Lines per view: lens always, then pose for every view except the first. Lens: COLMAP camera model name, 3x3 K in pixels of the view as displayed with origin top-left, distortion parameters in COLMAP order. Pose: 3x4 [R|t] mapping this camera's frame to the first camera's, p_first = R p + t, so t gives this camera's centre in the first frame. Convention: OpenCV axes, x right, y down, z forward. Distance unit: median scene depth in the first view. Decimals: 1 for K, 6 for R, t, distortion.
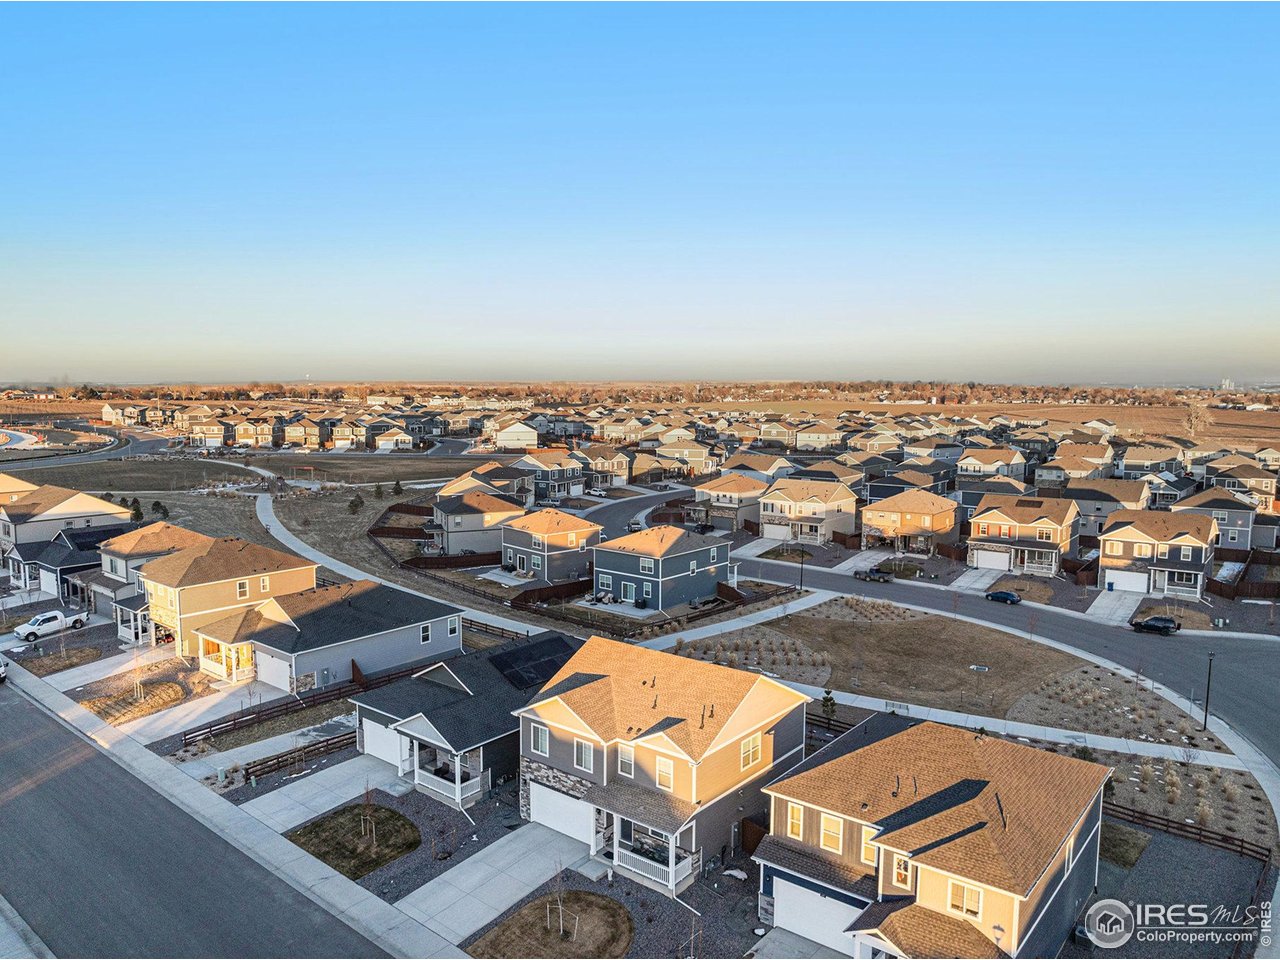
lens RADIAL K [[887.8, 0, 639.9], [0, 887.8, 480.3], [0, 0, 1]] dist [0.002824, 0.000360]
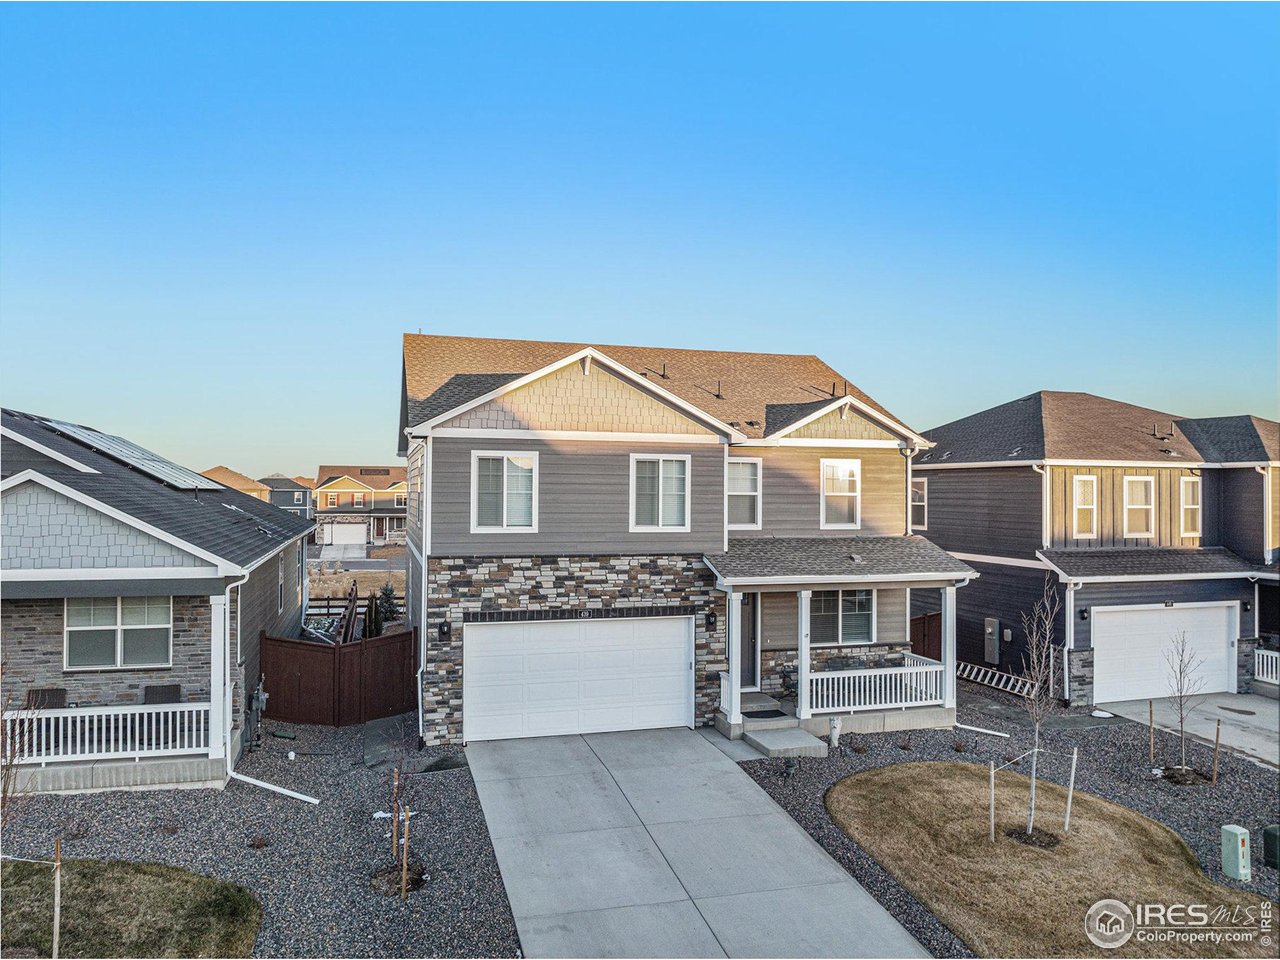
lens RADIAL K [[887.8, 0, 640.7], [0, 887.8, 484.8], [0, 0, 1]] dist [0.002824, 0.000360]
pose [[0.569932, 0.008781, 0.821645, -0.374616], [0.077683, 0.994888, -0.064518, 0.314880], [-0.818011, 0.100598, 0.566337, 0.745477]]
